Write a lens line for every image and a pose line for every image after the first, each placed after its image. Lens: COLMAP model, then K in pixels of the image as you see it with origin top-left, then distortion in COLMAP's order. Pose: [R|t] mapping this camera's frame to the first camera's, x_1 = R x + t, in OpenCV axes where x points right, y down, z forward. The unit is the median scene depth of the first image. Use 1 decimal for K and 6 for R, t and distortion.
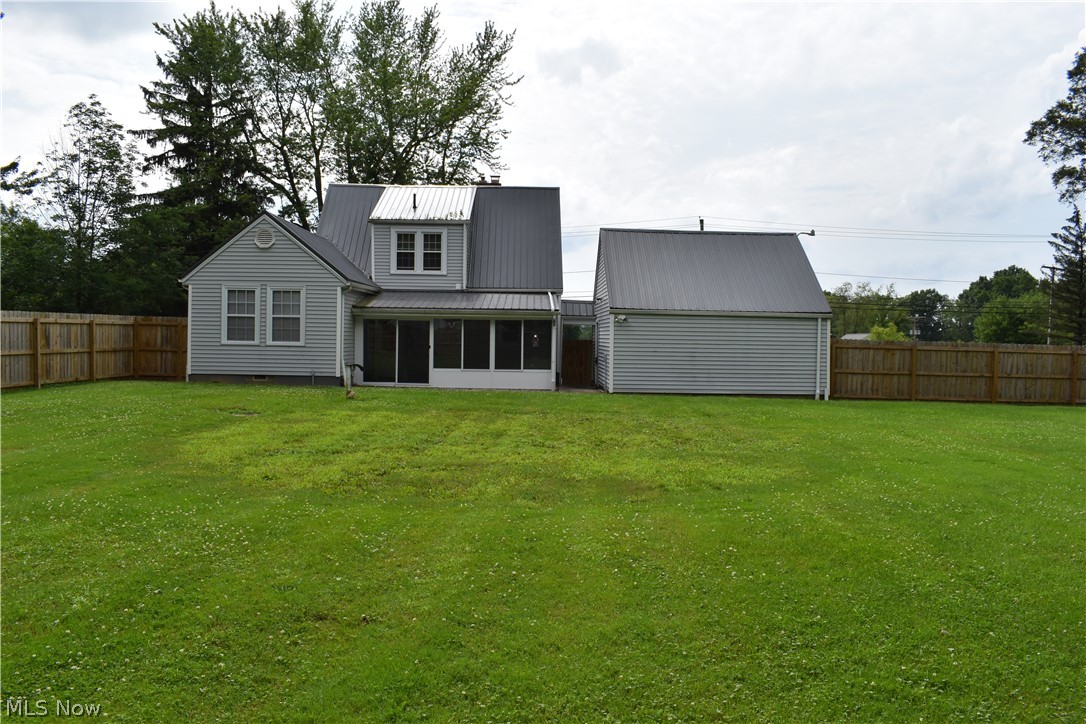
lens RADIAL K [[850.5, 0, 543.0], [0, 850.5, 362.0], [0, 0, 1]] dist [-0.091306, 0.011721]
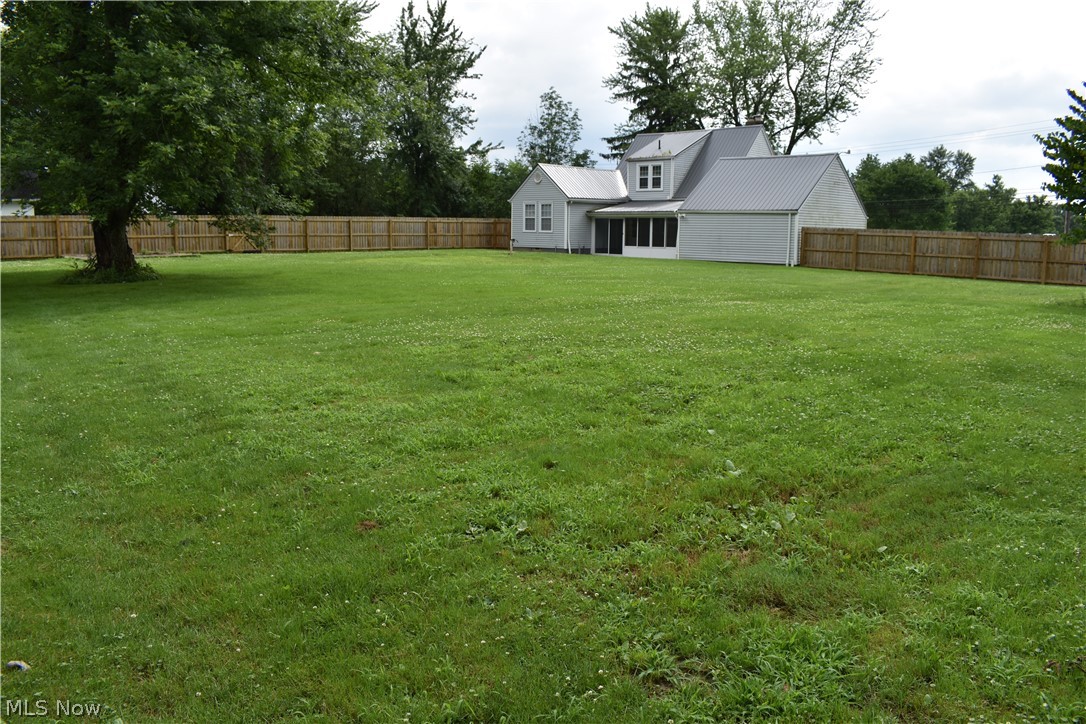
lens RADIAL K [[850.5, 0, 543.0], [0, 850.5, 362.0], [0, 0, 1]] dist [-0.091306, 0.011721]
pose [[0.697037, 0.102836, -0.709623, 1.028783], [-0.021931, 0.992257, 0.122251, 0.034782], [0.716700, -0.069651, 0.693895, -0.360377]]
